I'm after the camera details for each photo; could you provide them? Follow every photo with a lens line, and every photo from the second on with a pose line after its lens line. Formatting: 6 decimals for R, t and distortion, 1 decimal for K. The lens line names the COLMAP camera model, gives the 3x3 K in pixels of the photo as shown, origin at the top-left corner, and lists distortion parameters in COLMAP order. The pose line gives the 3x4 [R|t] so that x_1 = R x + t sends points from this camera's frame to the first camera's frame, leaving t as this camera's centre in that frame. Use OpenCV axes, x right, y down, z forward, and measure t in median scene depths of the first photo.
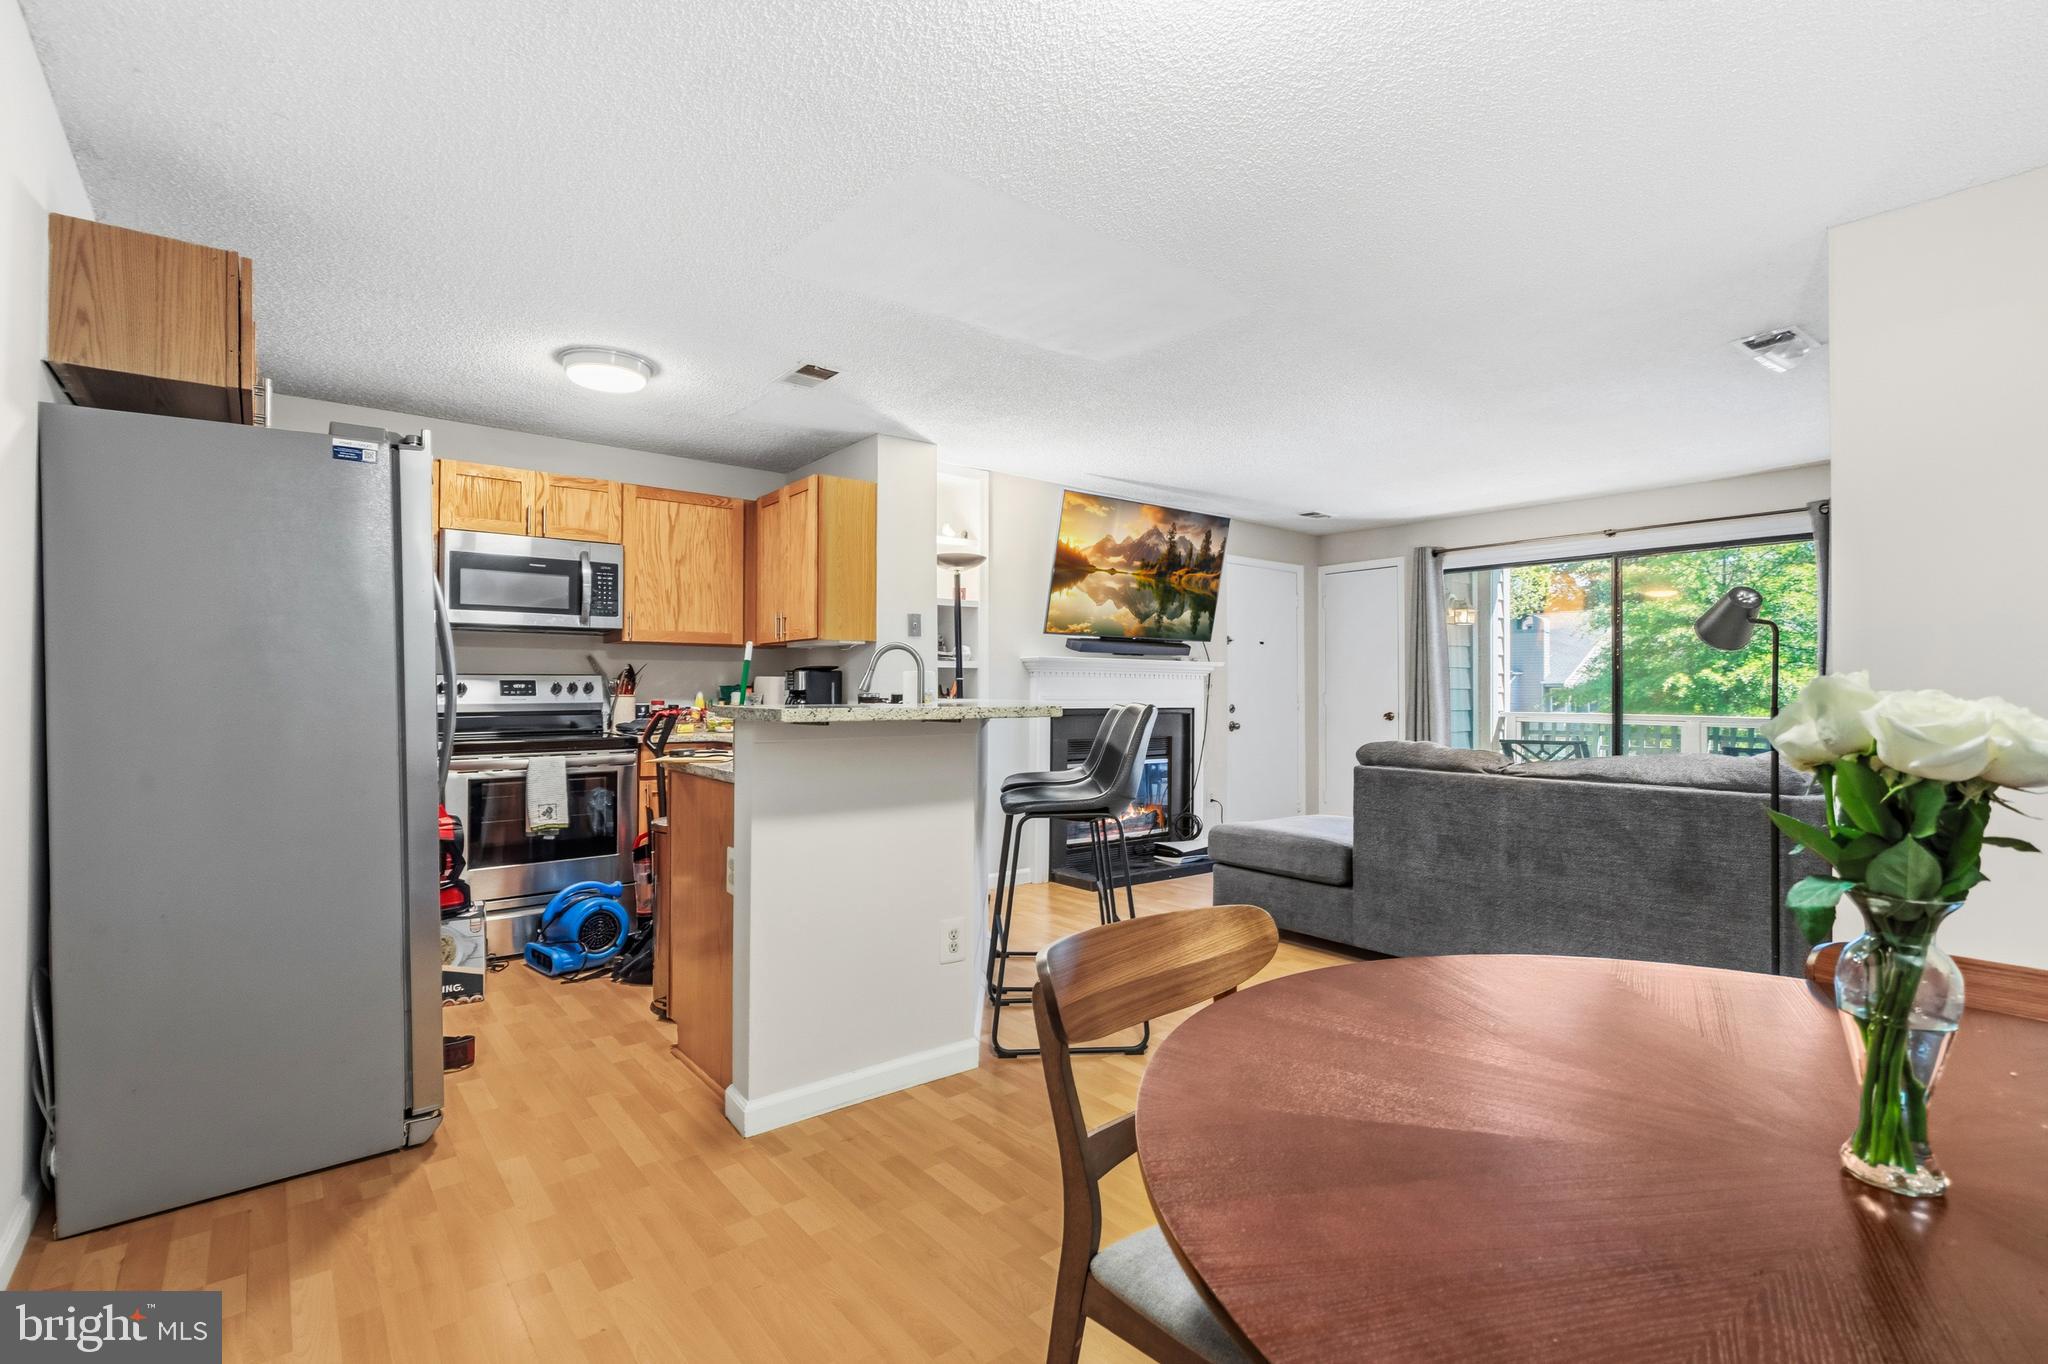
lens RADIAL K [[948.7, 0, 1013.4], [0, 948.7, 676.9], [0, 0, 1]] dist [-0.006545, 0.002253]
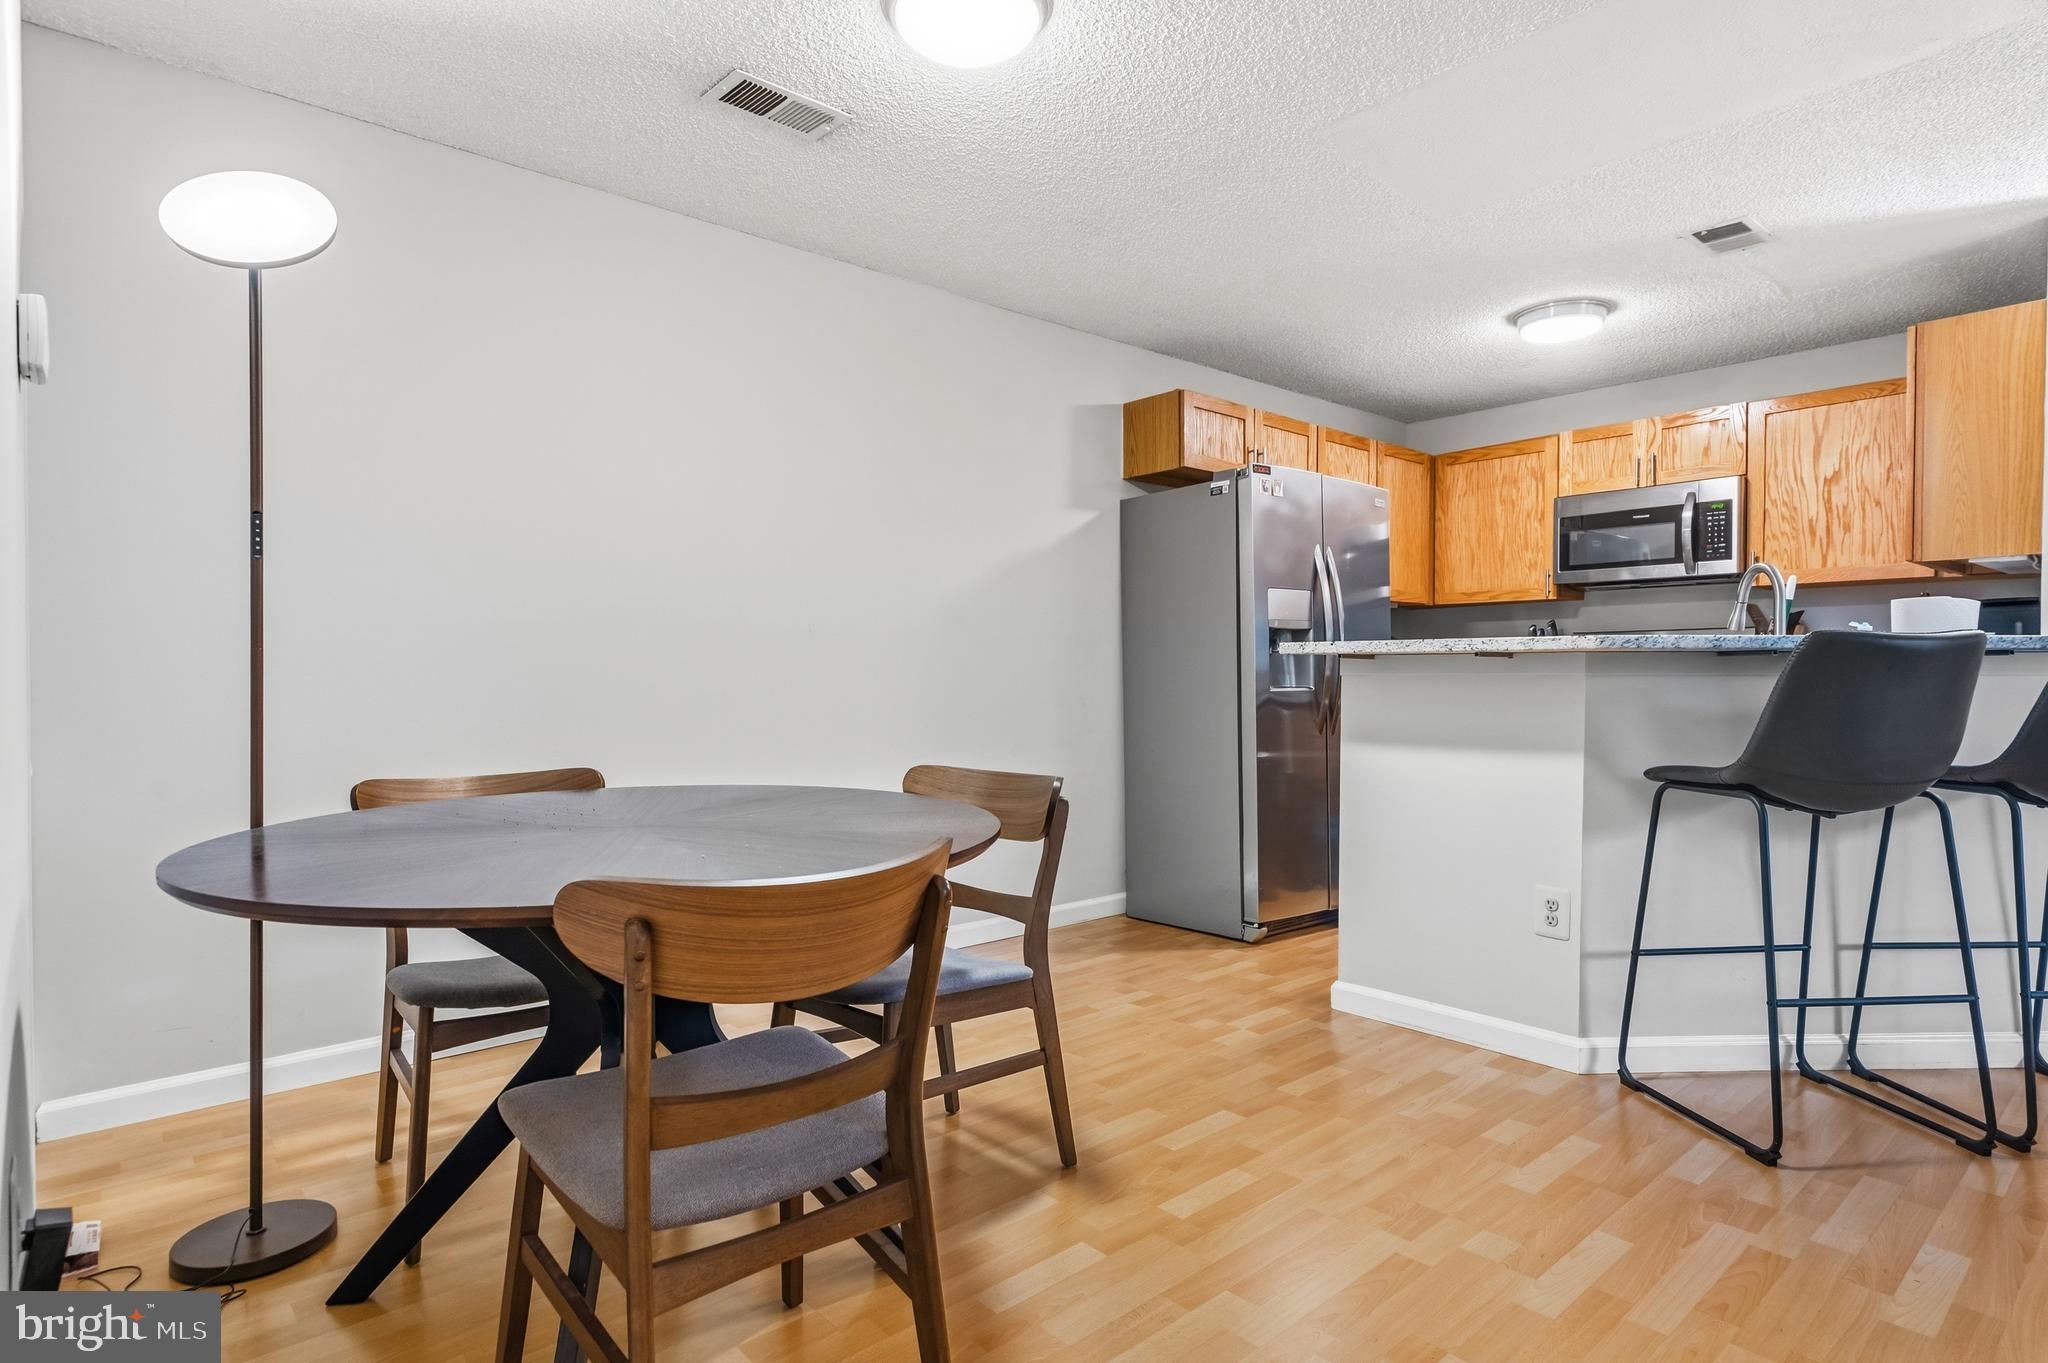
lens RADIAL K [[1087.3, 0, 1018.9], [0, 1087.3, 697.1], [0, 0, 1]] dist [0.004704, 0.001403]
pose [[0.043287, 0.020316, -0.998856, 0.535604], [0.011593, 0.999716, 0.020836, 0.033545], [0.998995, -0.012482, 0.043040, 0.283939]]
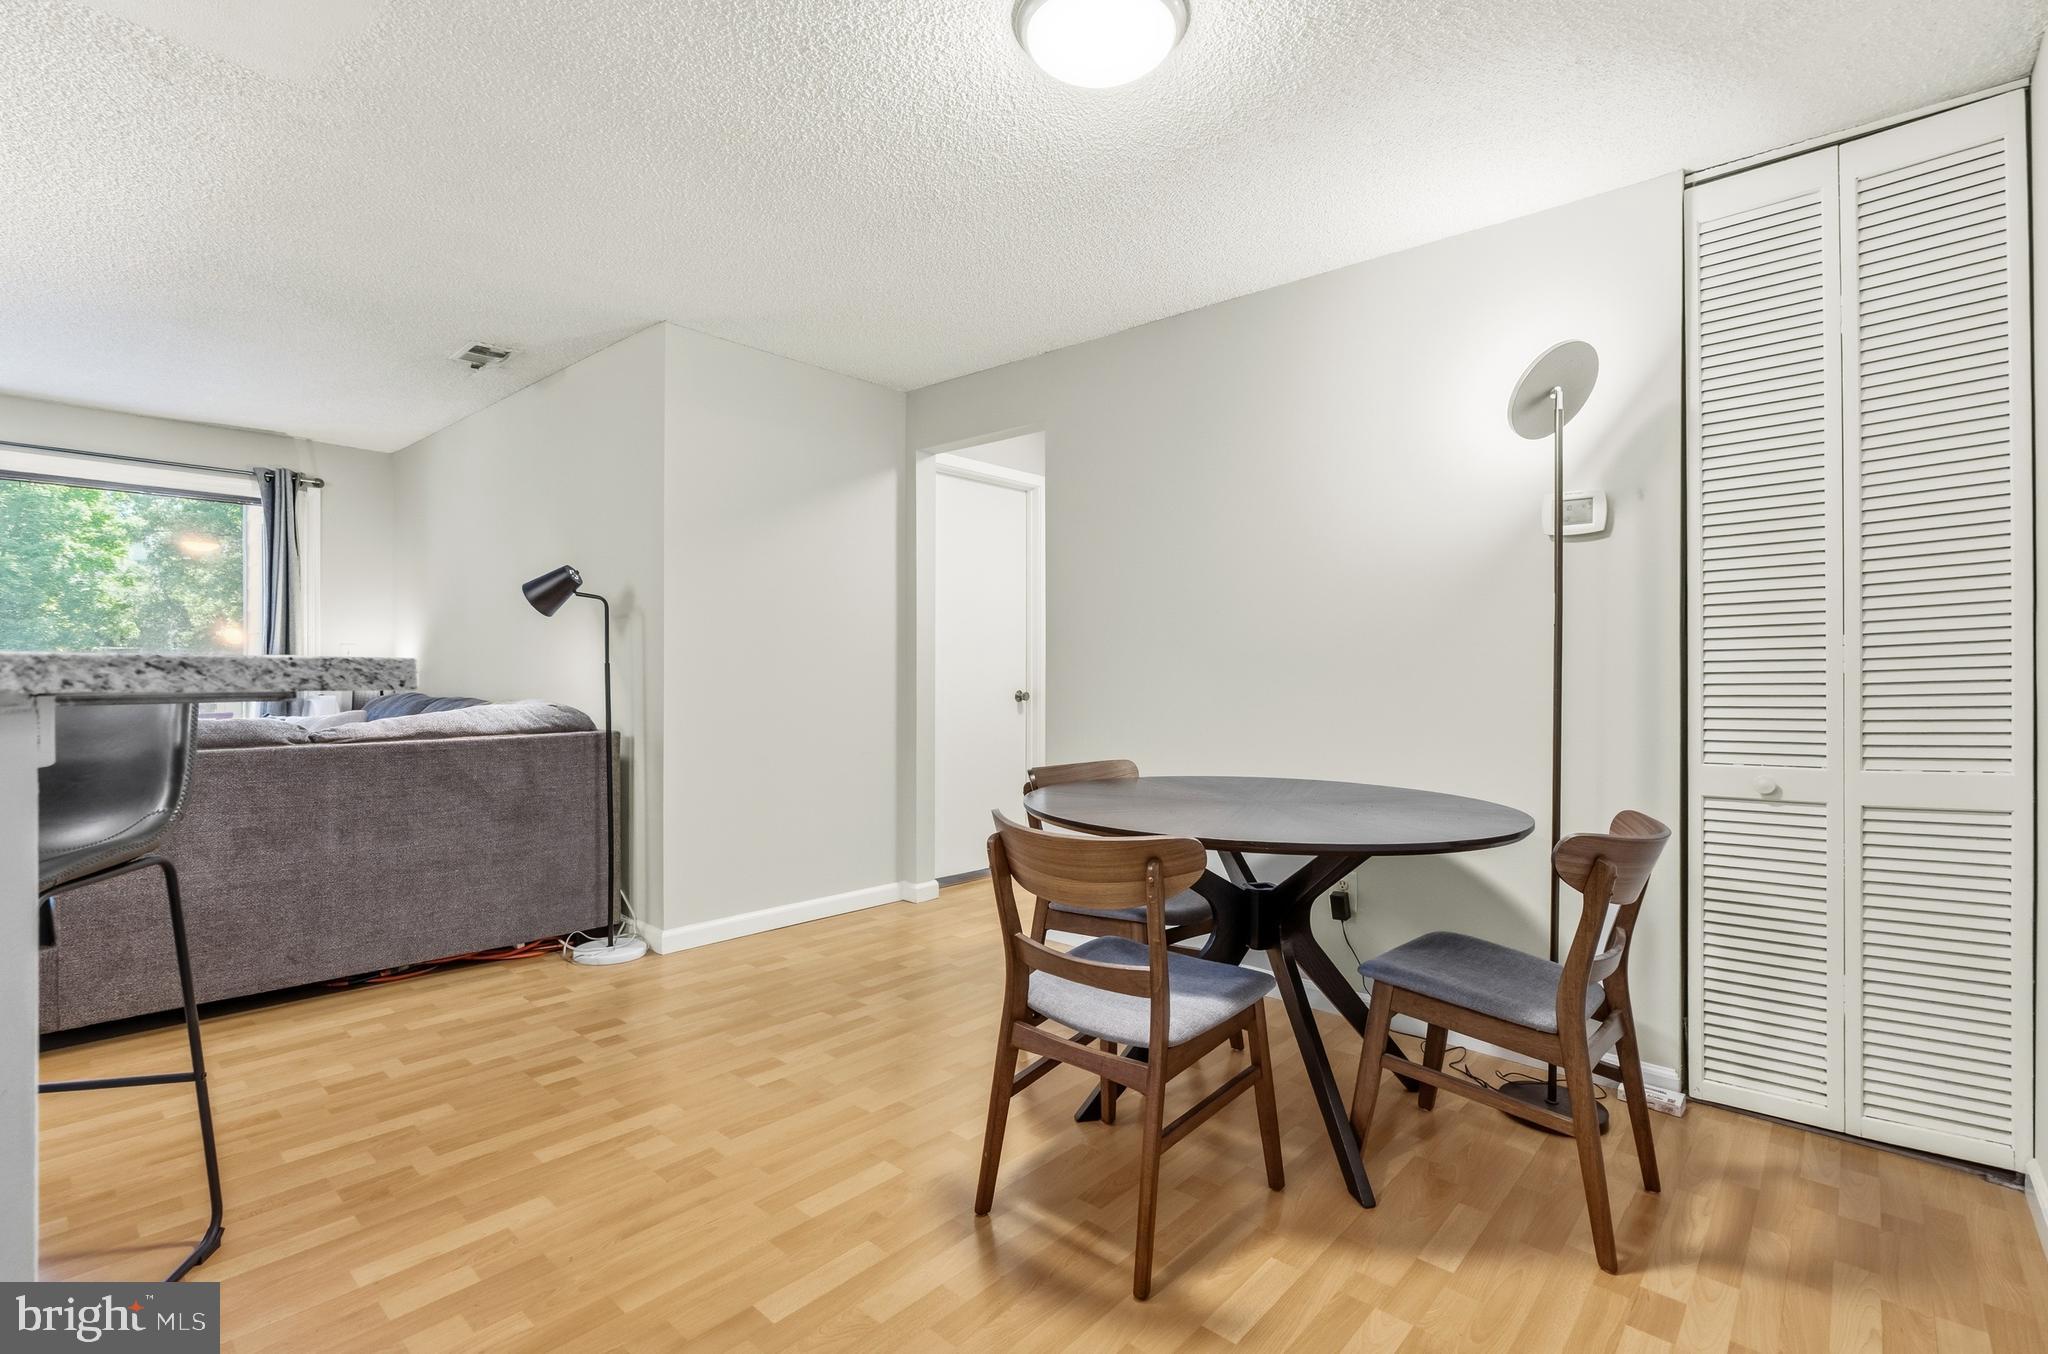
lens RADIAL K [[940.9, 0, 1020.0], [0, 940.9, 668.1], [0, 0, 1]] dist [0.004348, 0.000473]
pose [[-0.167651, -0.002742, 0.985843, -0.330509], [-0.022526, 0.999746, -0.001050, 0.015515], [-0.985589, -0.022383, -0.167670, 0.380421]]
